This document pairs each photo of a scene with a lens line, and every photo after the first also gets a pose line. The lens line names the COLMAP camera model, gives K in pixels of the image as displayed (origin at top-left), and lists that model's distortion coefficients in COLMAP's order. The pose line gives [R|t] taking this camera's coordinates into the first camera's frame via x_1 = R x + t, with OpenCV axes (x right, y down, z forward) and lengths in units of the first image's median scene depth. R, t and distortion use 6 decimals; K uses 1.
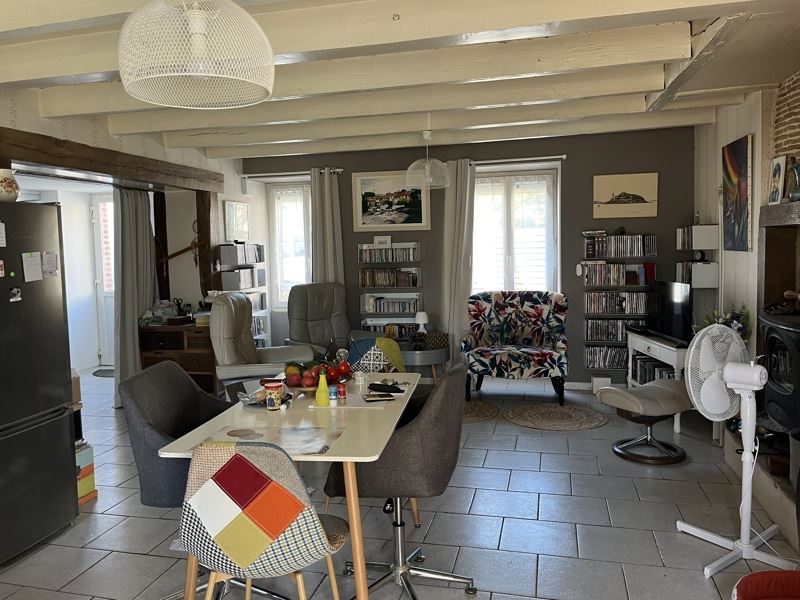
lens RADIAL K [[591.5, 0, 400.0], [0, 591.5, 300.0], [0, 0, 1]] dist [0.000723, -0.007769]
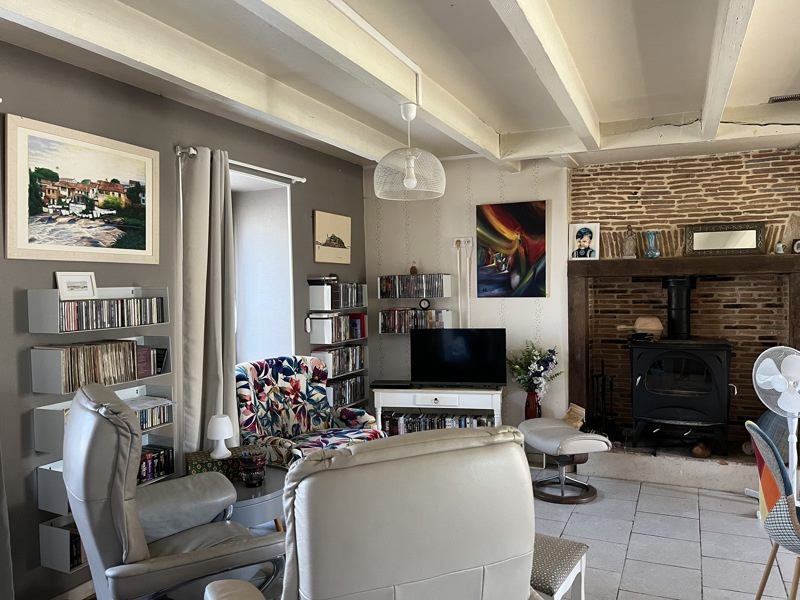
lens RADIAL K [[591.5, 0, 400.0], [0, 591.5, 300.0], [0, 0, 1]] dist [0.000723, -0.007769]
pose [[0.197195, -0.001470, 0.980363, -0.443442], [0.105225, 0.994254, -0.019675, -0.054920], [-0.974701, 0.107039, 0.196216, 0.710052]]
